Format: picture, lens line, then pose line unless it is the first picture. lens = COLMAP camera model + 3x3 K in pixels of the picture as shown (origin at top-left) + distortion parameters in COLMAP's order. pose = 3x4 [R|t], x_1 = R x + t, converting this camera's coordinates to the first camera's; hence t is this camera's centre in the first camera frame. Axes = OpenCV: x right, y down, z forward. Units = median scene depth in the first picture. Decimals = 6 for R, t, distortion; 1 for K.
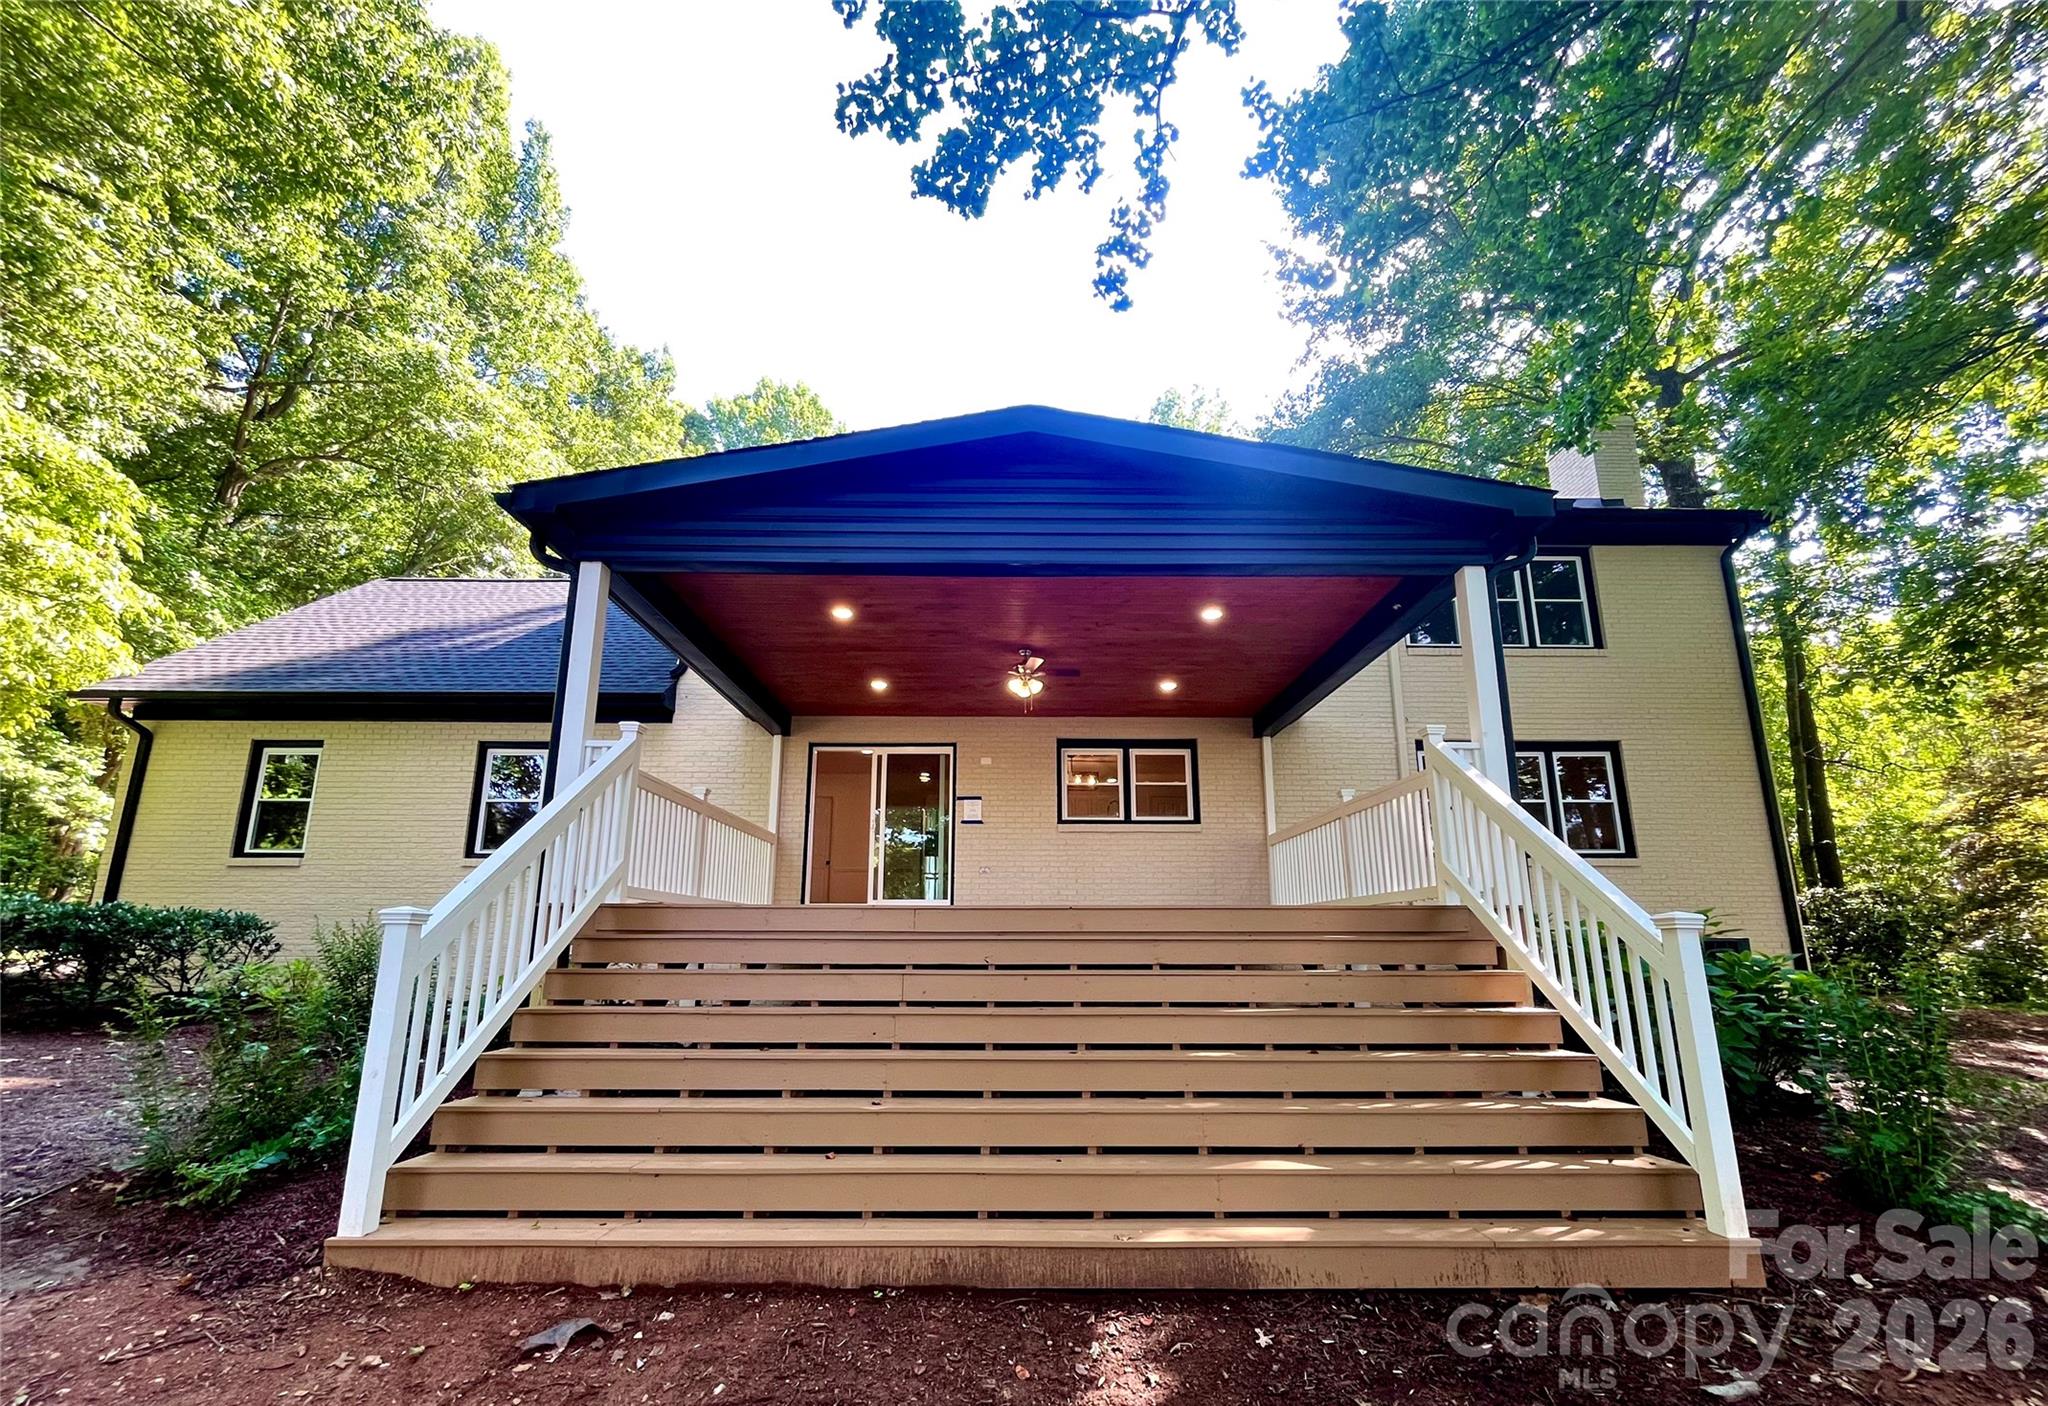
lens RADIAL K [[838.7, 0, 1021.3], [0, 838.7, 760.5], [0, 0, 1]] dist [-0.000315, -0.000030]
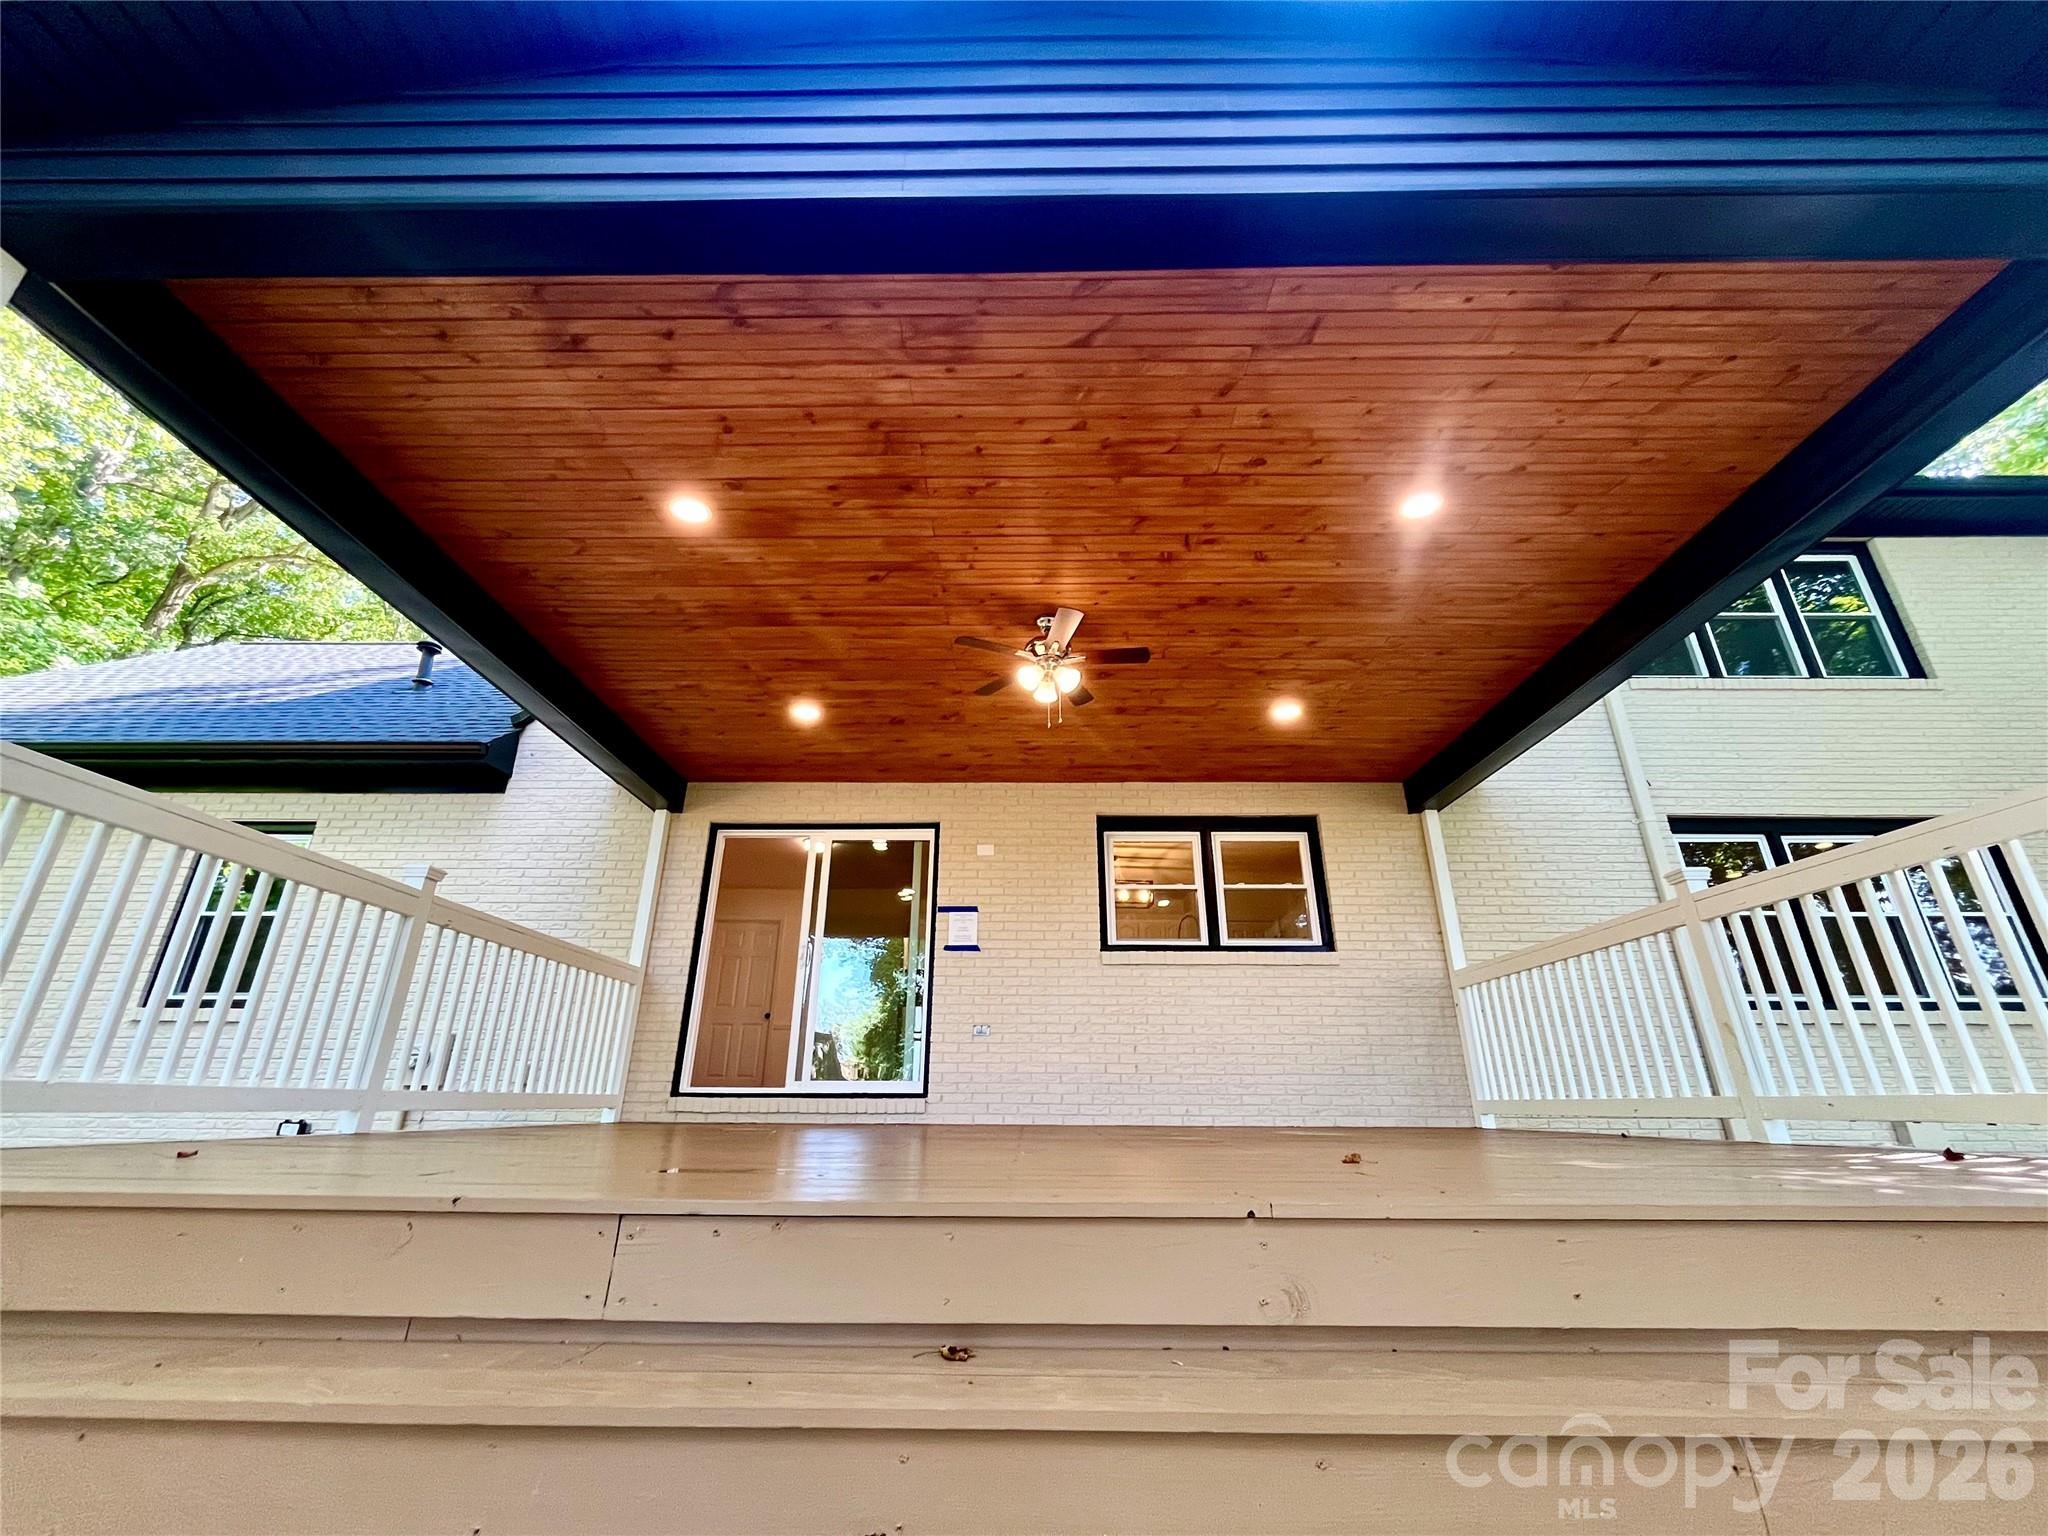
lens RADIAL K [[830.9, 0, 1024.0], [0, 830.9, 768.0], [0, 0, 1]] dist [-0.000248, -0.000048]
pose [[0.999824, -0.003915, -0.018350, -0.001253], [0.000795, 0.985957, -0.166998, 0.044512], [0.018746, 0.166954, 0.985786, 0.375930]]
